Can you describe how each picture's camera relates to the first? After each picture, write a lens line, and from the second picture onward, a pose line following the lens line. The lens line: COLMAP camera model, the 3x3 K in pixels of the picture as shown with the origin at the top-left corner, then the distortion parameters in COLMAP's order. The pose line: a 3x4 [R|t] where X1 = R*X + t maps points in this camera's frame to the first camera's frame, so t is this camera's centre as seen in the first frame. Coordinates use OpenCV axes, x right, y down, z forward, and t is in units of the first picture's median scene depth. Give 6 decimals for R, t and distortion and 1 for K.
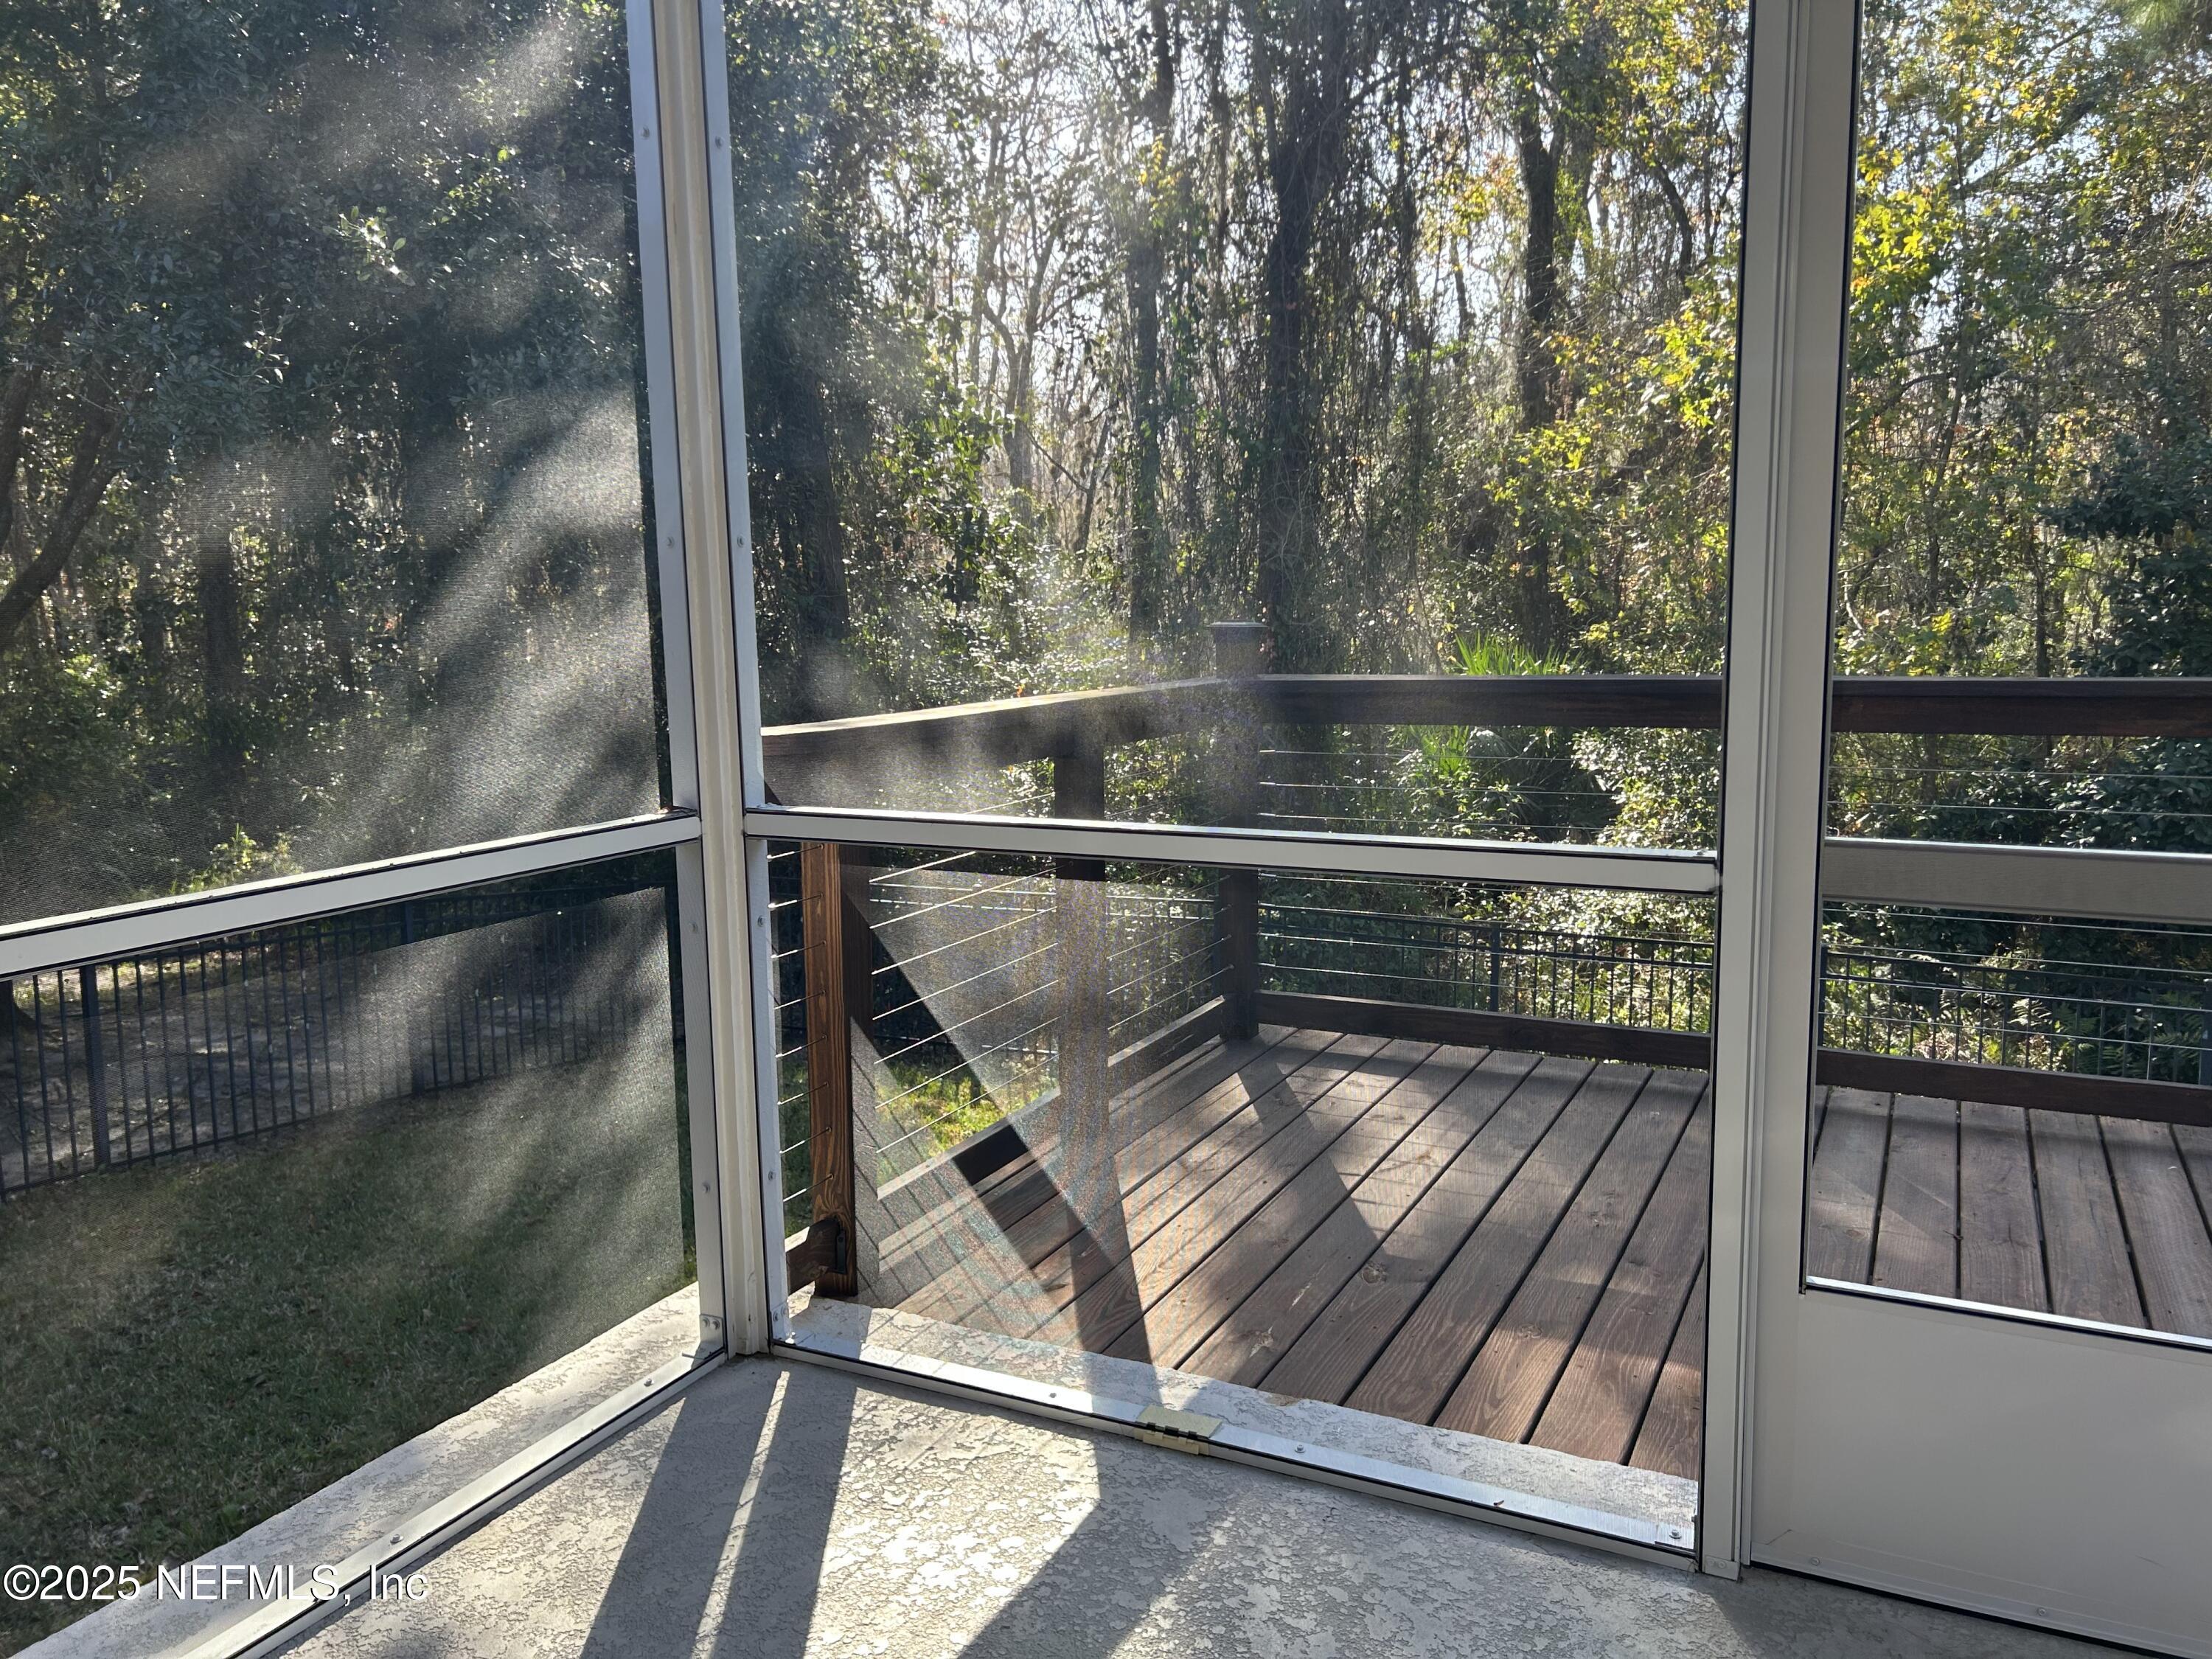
lens RADIAL K [[1648.9, 0, 1122.2], [0, 1648.9, 816.9], [0, 0, 1]] dist [0.007428, 0.001065]
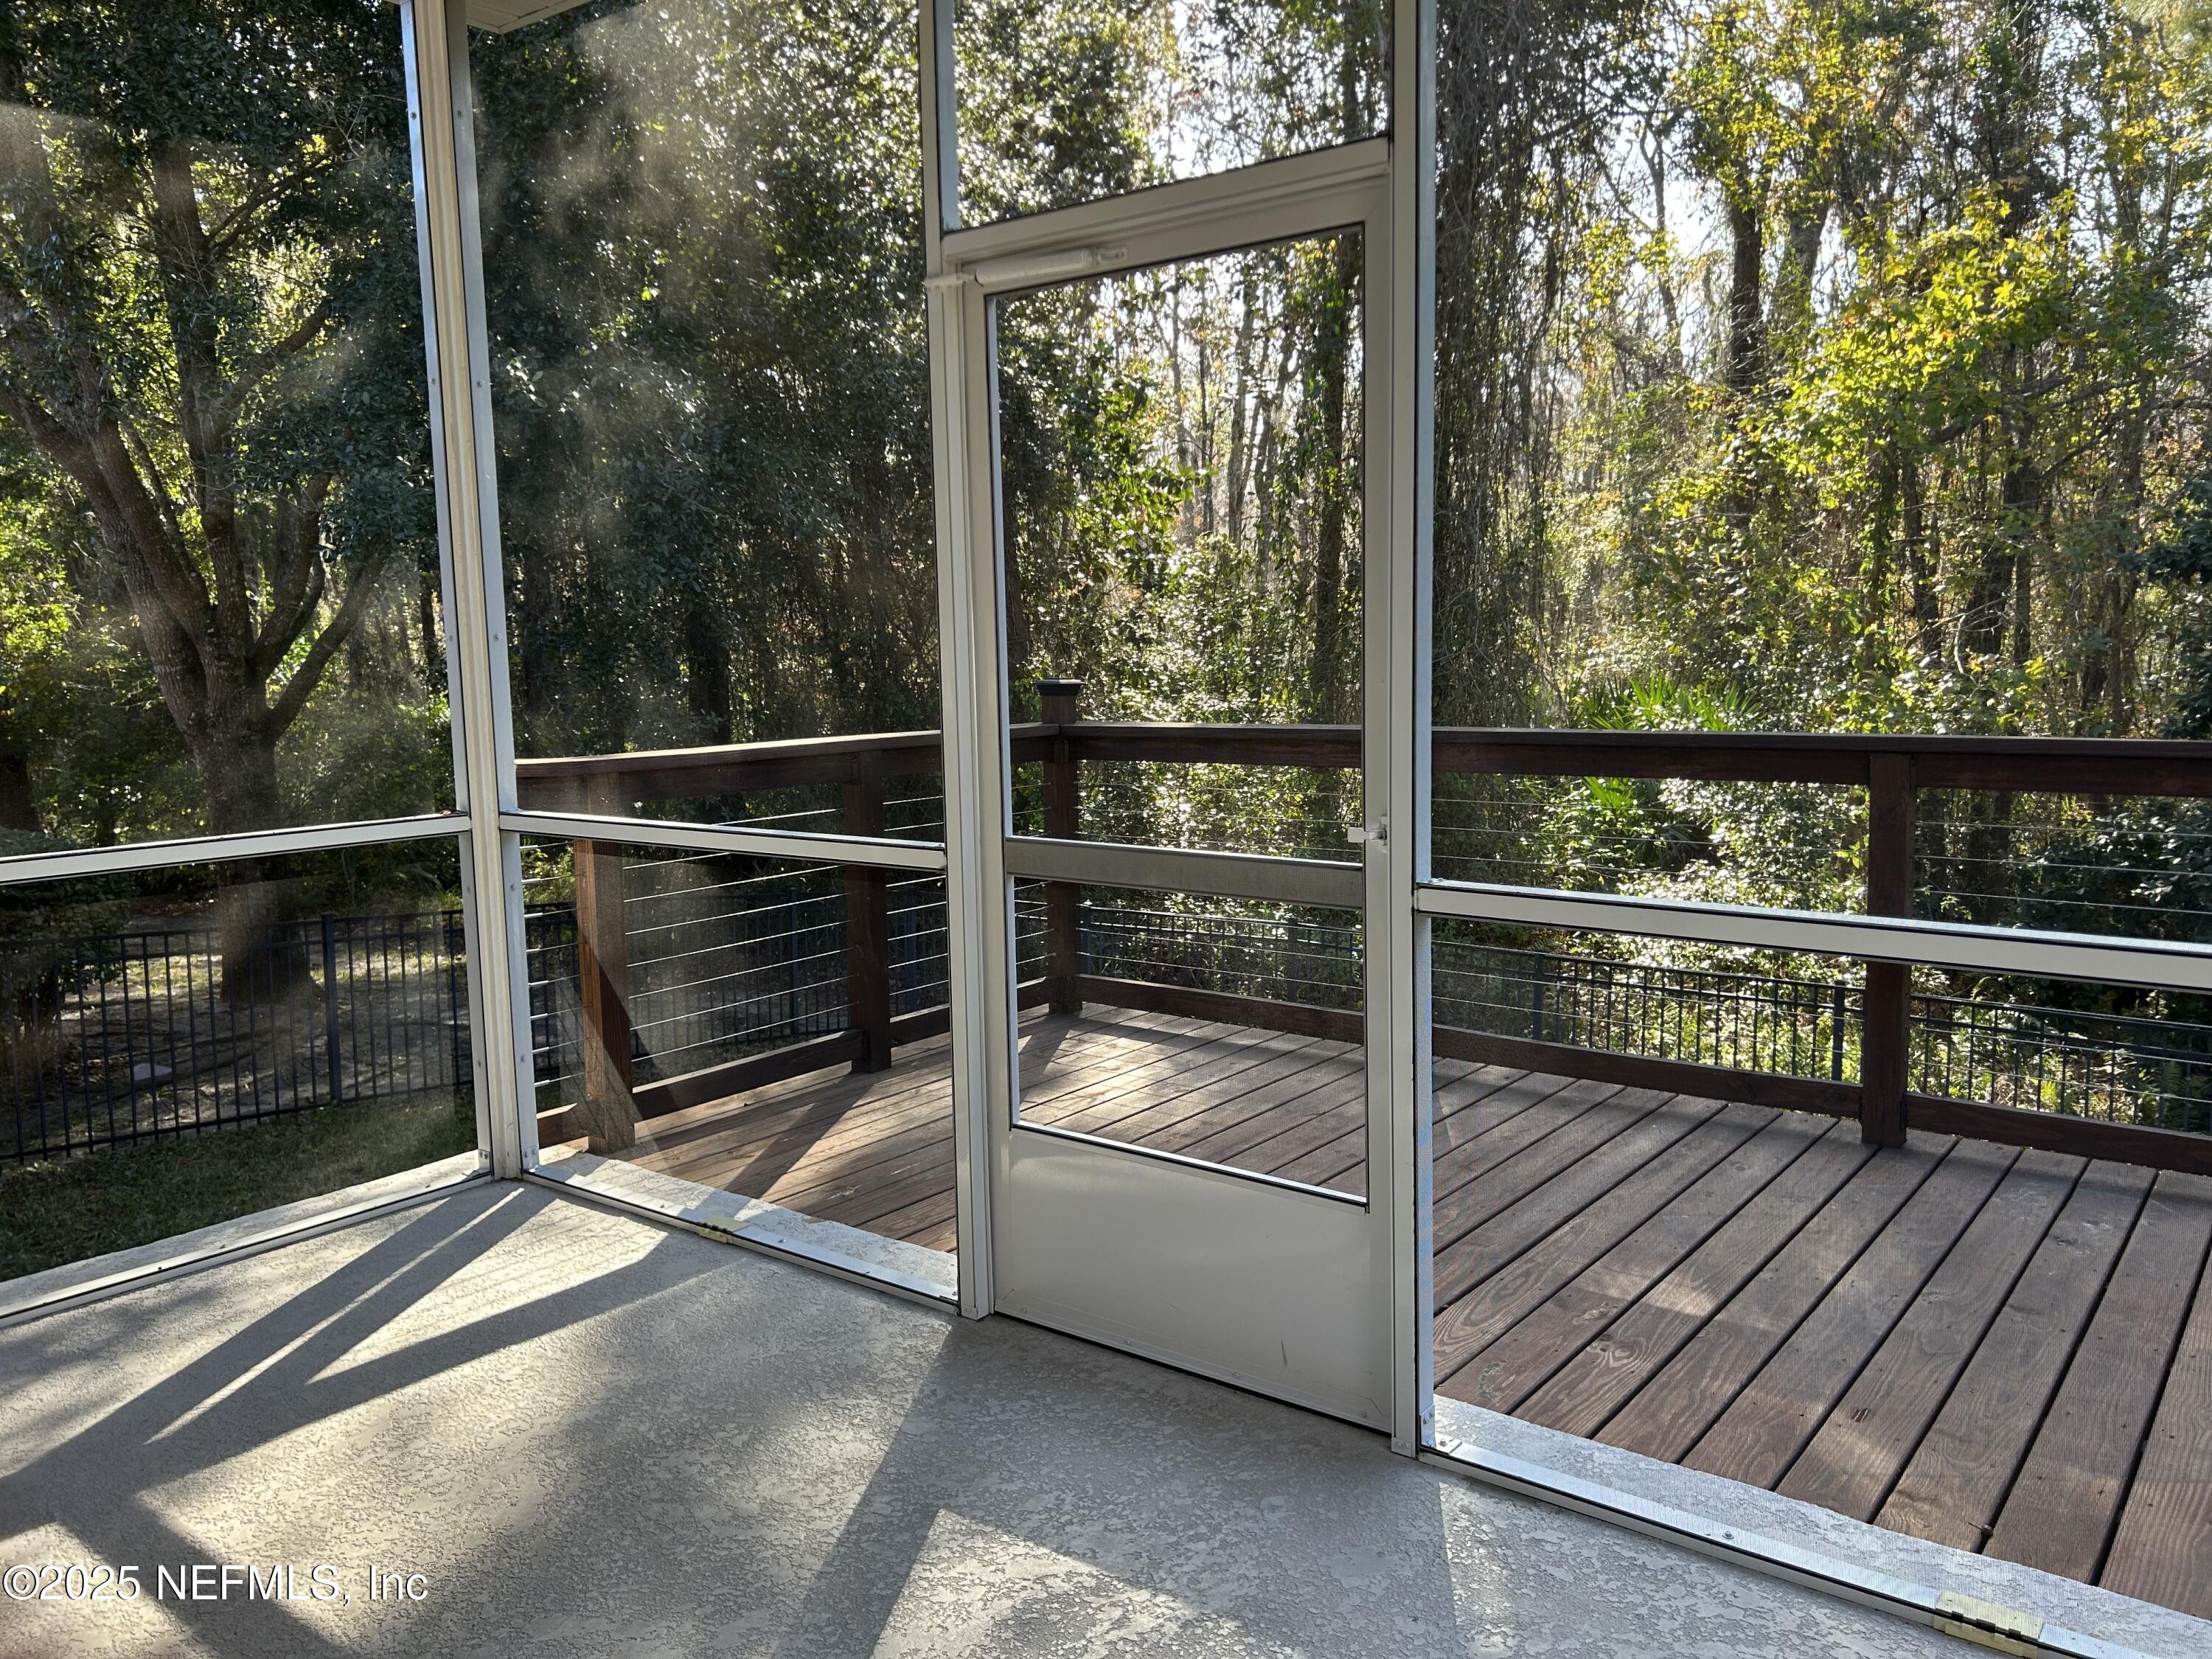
lens RADIAL K [[1651.4, 0, 1097.6], [0, 1651.4, 822.1], [0, 0, 1]] dist [0.028404, -0.004876]
pose [[0.979564, 0.015977, -0.200498, 0.569004], [-0.019974, 0.999640, -0.017930, 0.019458], [0.200140, 0.021568, 0.979530, -0.354873]]
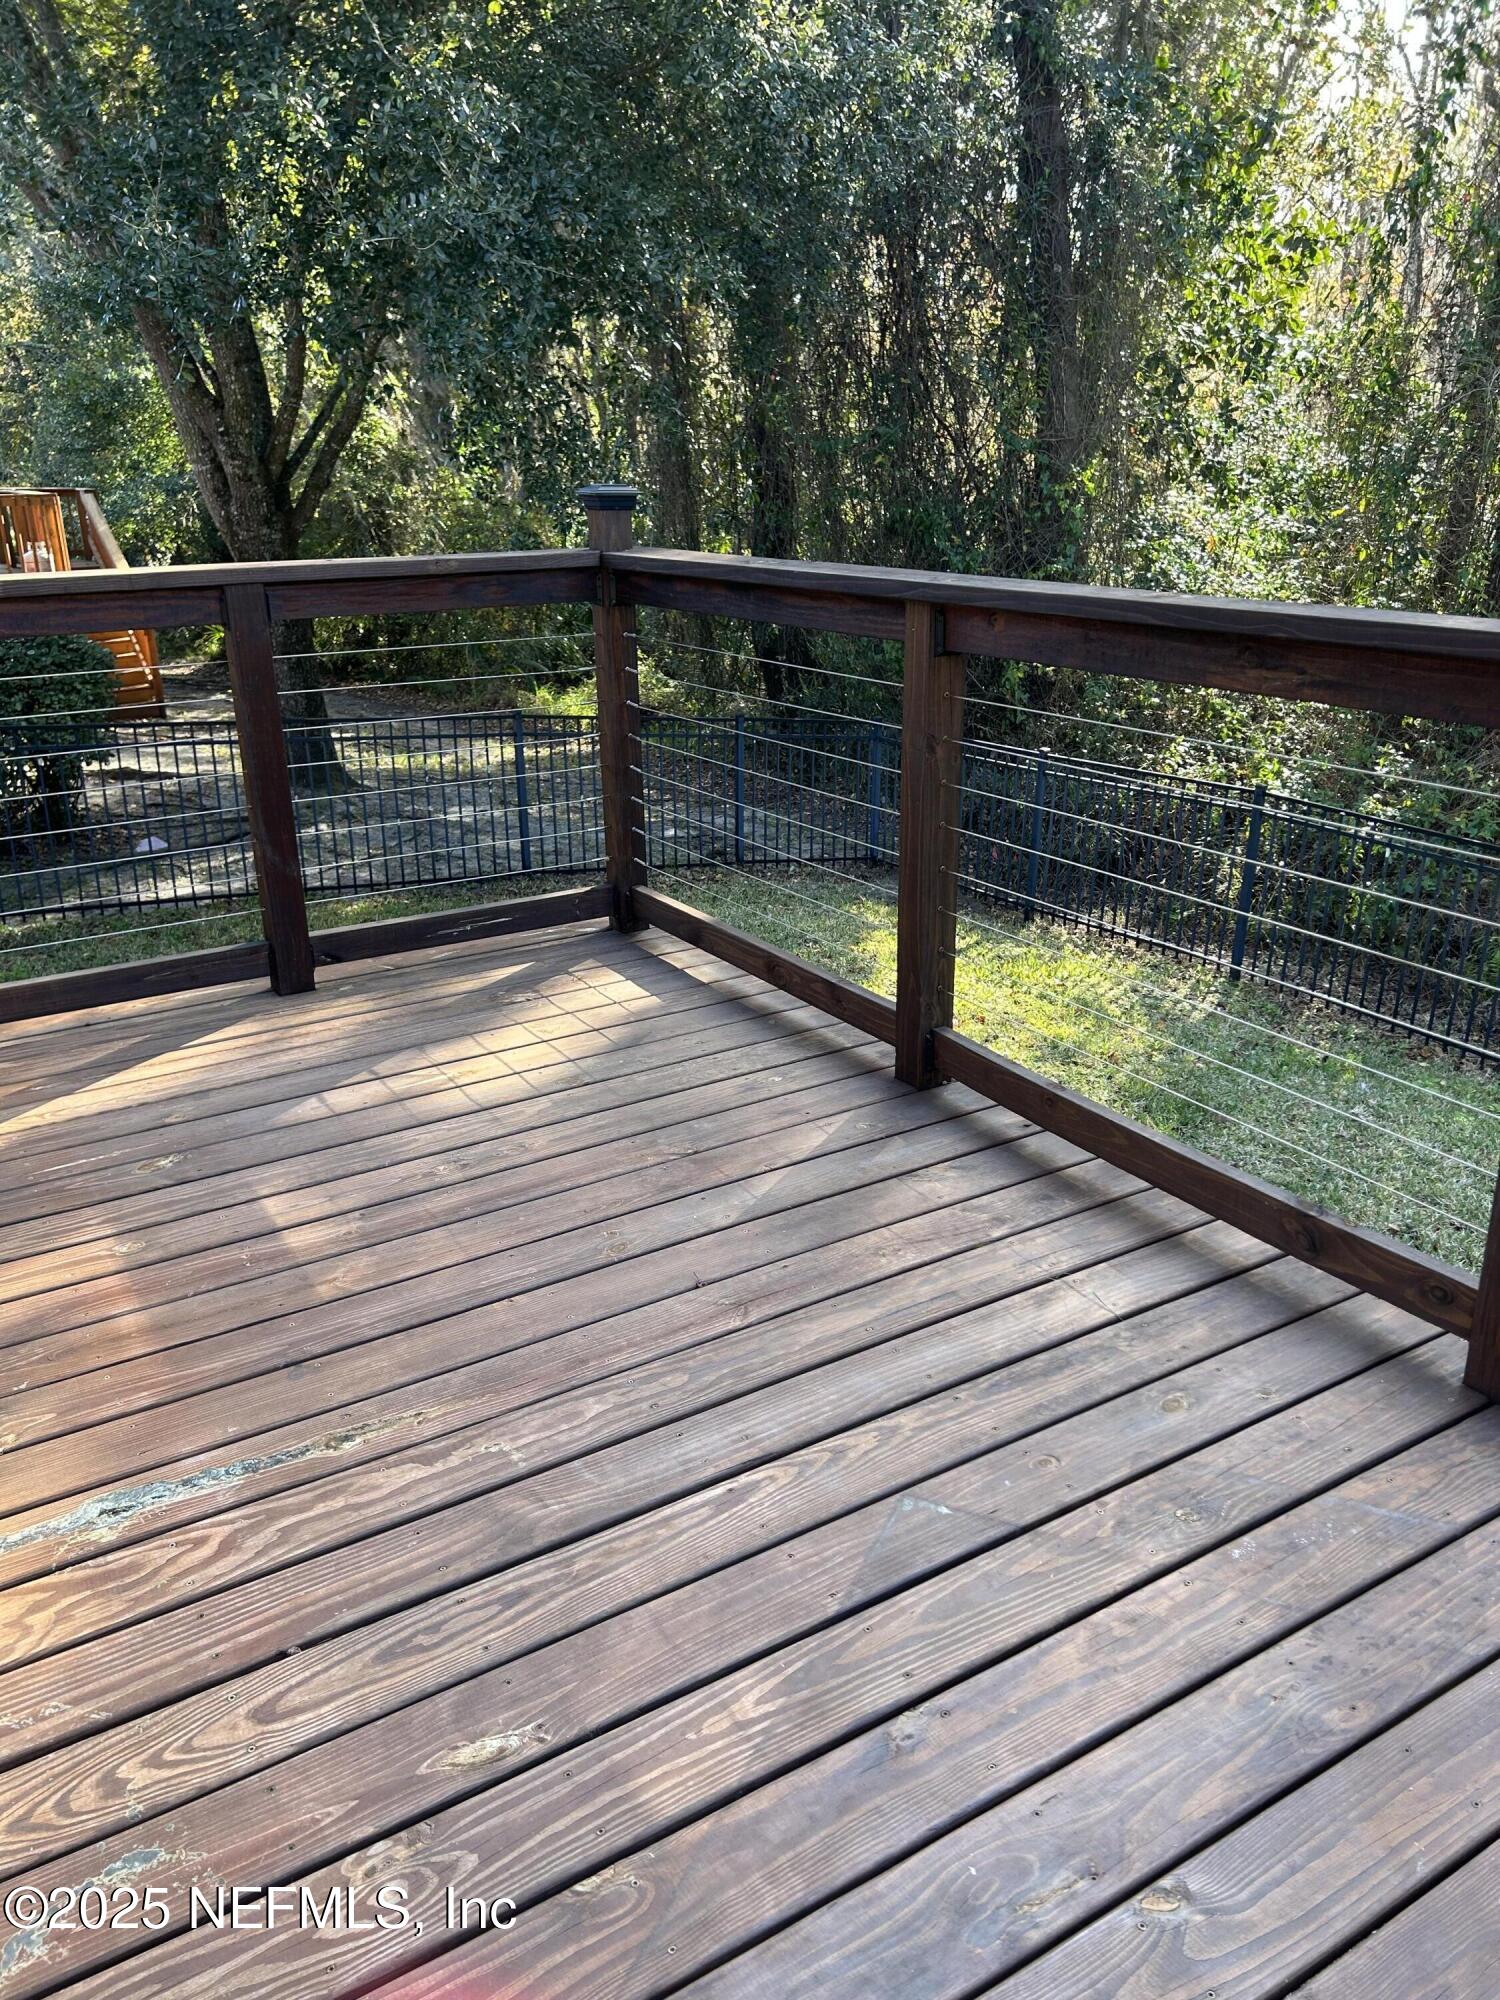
lens RADIAL K [[1493.3, 0, 745.2], [0, 1493.3, 1014.9], [0, 0, 1]] dist [0.089529, -0.101060]
pose [[0.851281, 0.184012, -0.491386, 0.974545], [-0.067343, 0.967061, 0.245474, -0.071863], [0.520371, -0.175876, 0.835633, 0.453300]]
